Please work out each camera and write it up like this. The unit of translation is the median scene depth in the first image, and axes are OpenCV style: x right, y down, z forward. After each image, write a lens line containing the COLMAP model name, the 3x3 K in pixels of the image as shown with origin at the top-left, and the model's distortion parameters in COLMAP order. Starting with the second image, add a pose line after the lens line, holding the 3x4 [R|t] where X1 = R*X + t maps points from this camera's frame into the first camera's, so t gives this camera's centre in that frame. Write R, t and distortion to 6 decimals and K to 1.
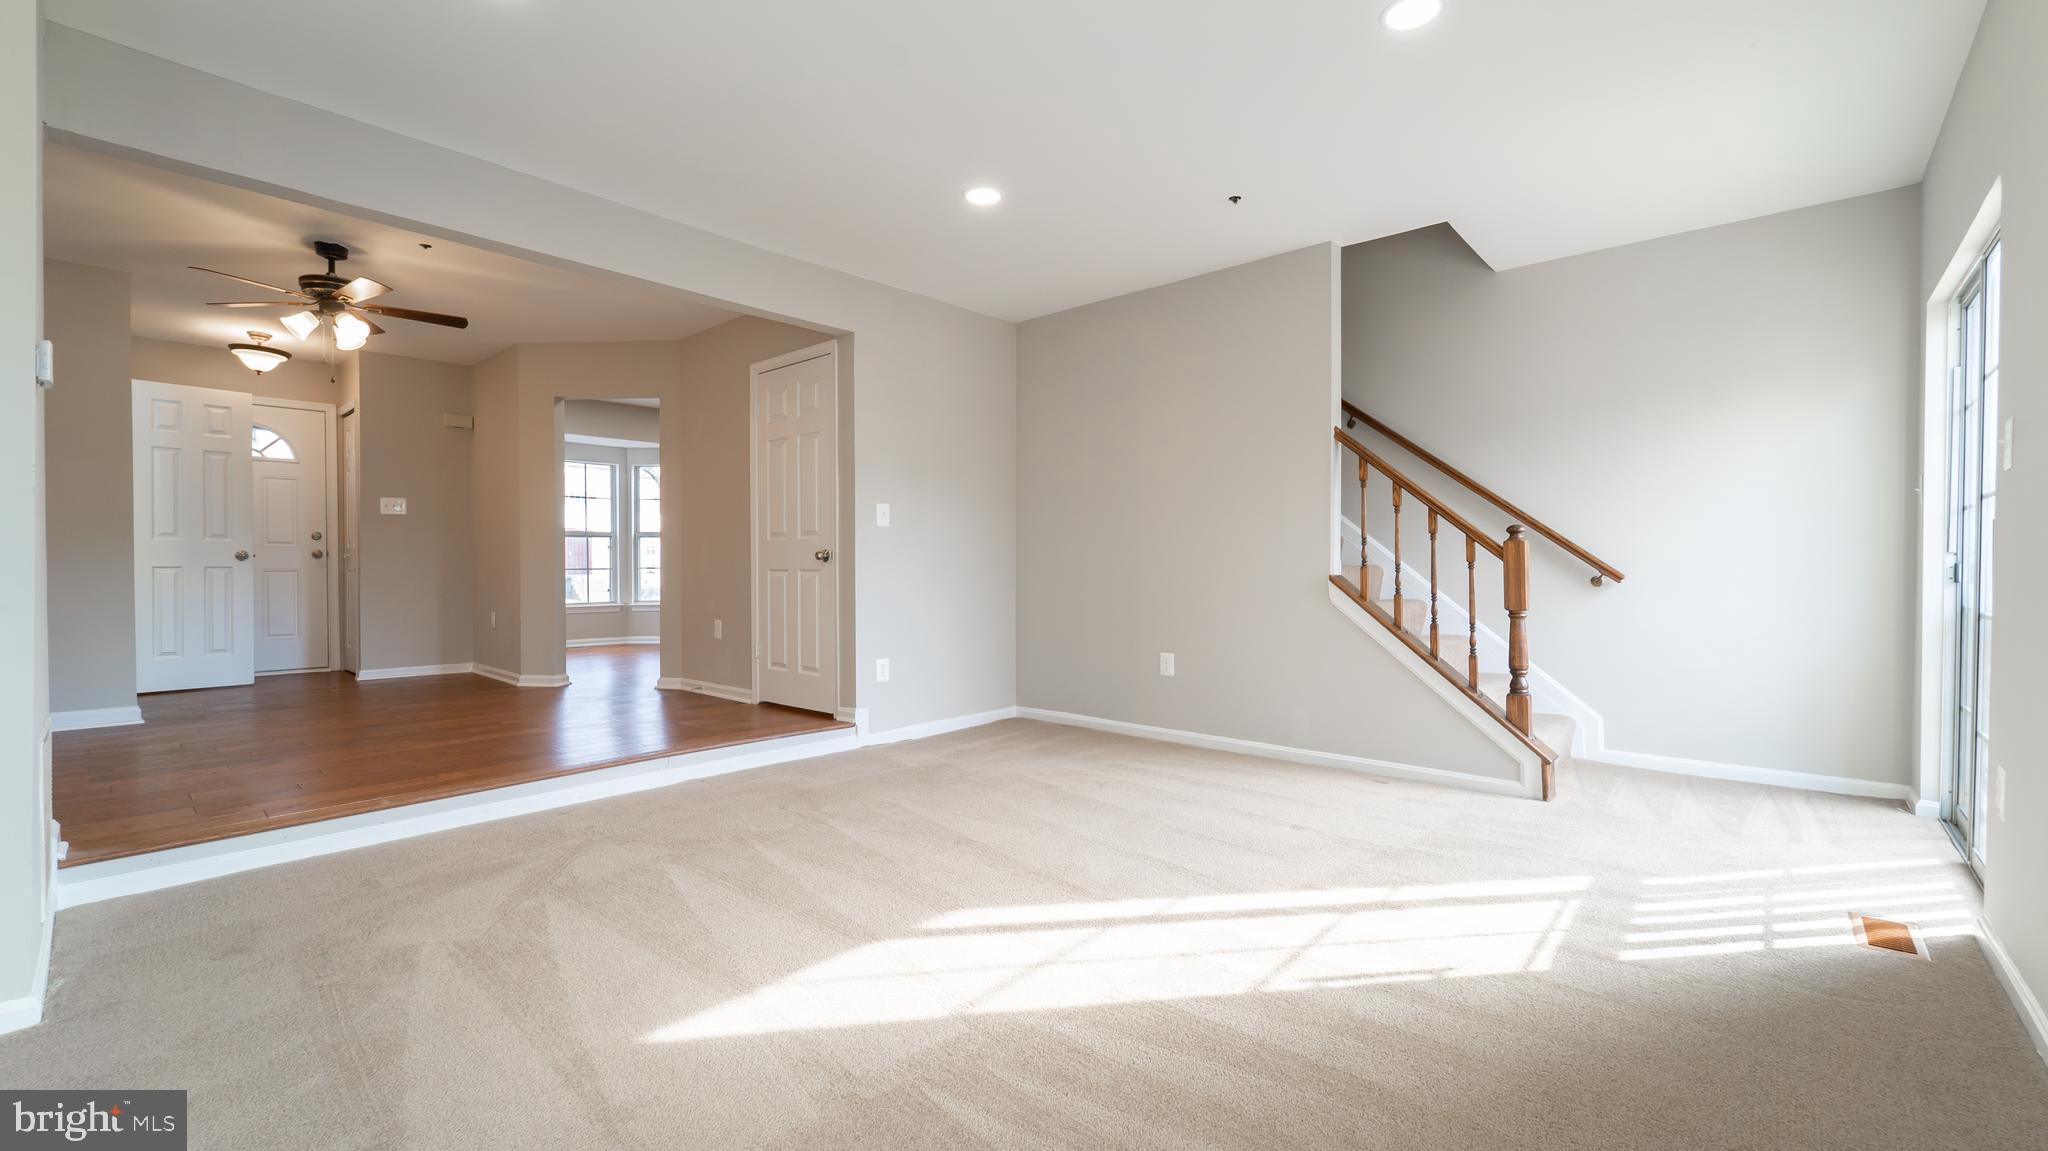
lens RADIAL K [[833.7, 0, 1032.8], [0, 833.7, 573.2], [0, 0, 1]] dist [-0.000055, -0.000758]
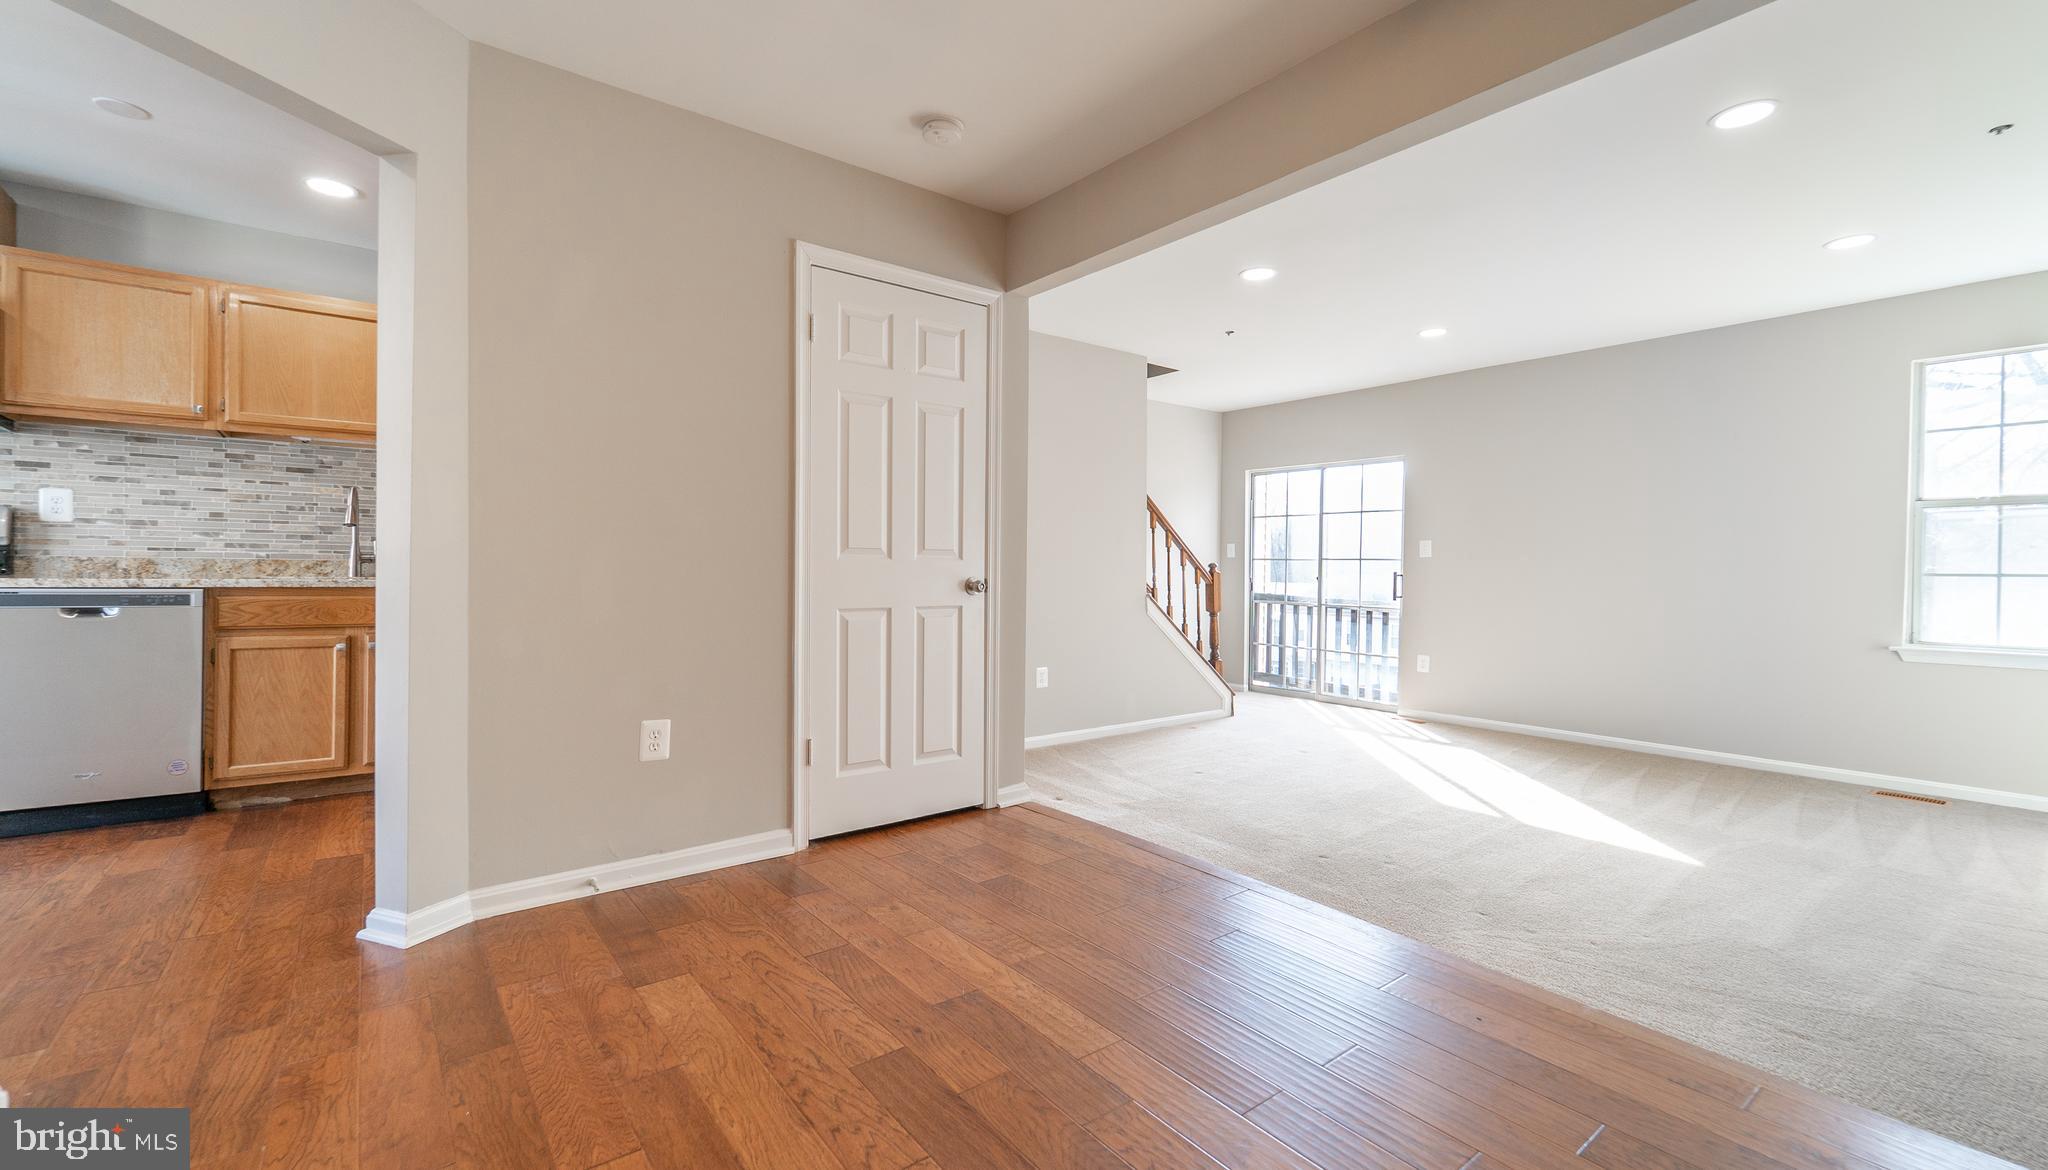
lens RADIAL K [[836.1, 0, 962.5], [0, 836.1, 578.8], [0, 0, 1]] dist [-0.002499, -0.000323]
pose [[0.233750, -0.014866, 0.972183, -1.076357], [-0.001553, 0.999876, 0.015663, -0.044169], [-0.972295, -0.005171, 0.233698, 0.967368]]
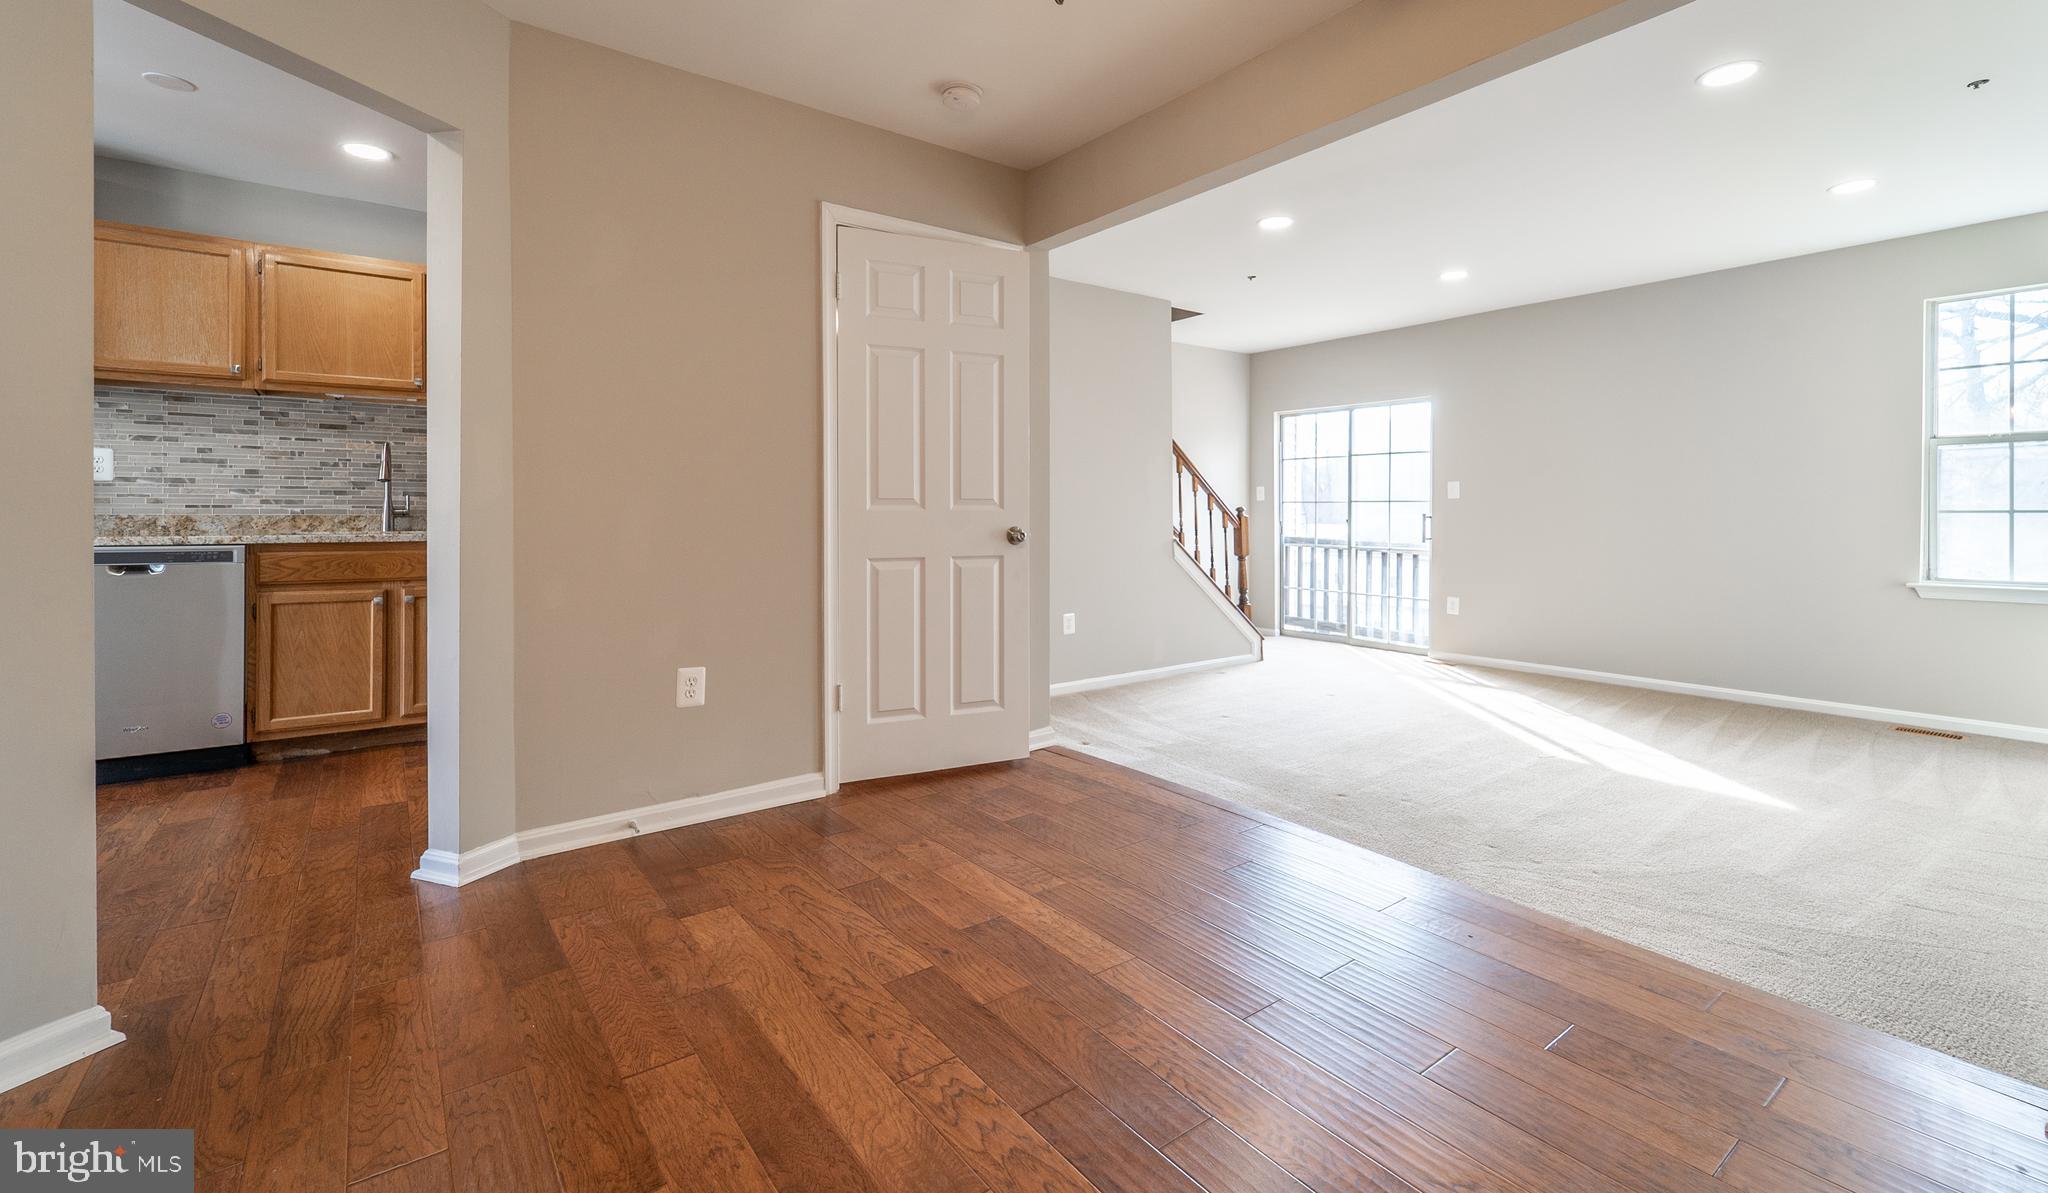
lens RADIAL K [[865.9, 0, 992.0], [0, 865.9, 517.8], [0, 0, 1]] dist [-0.000202, -0.001202]
pose [[0.233335, -0.011401, 0.972330, -1.123986], [0.009439, 0.999911, 0.009459, -0.049015], [-0.972351, 0.006971, 0.233421, 0.950783]]
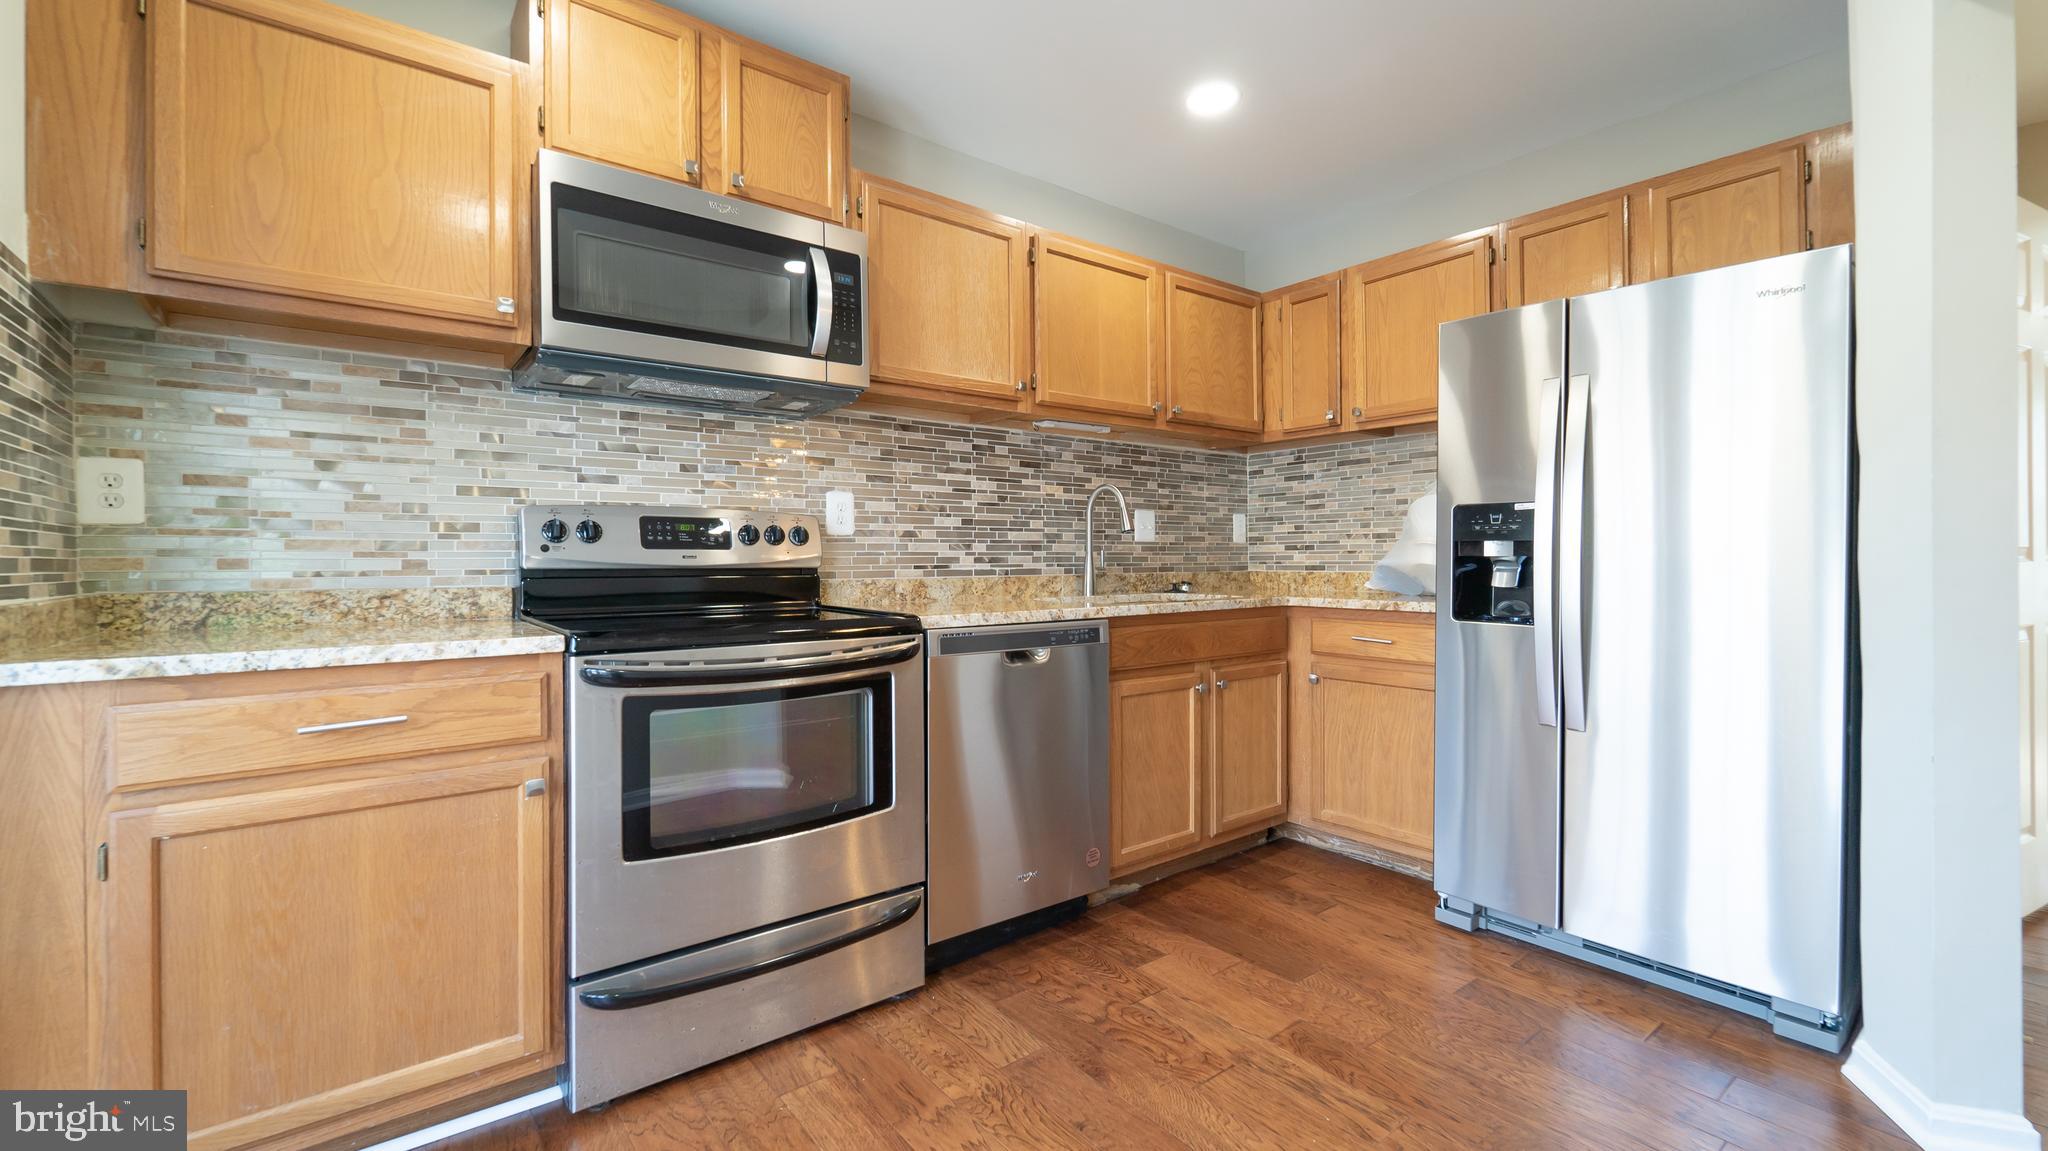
lens RADIAL K [[833.7, 0, 1034.9], [0, 833.7, 559.0], [0, 0, 1]] dist [-0.000055, -0.000758]
pose [[0.193253, -0.006534, 0.981127, -1.076941], [0.018326, 0.999827, 0.003049, -0.068487], [-0.980978, 0.017391, 0.193340, 1.805225]]
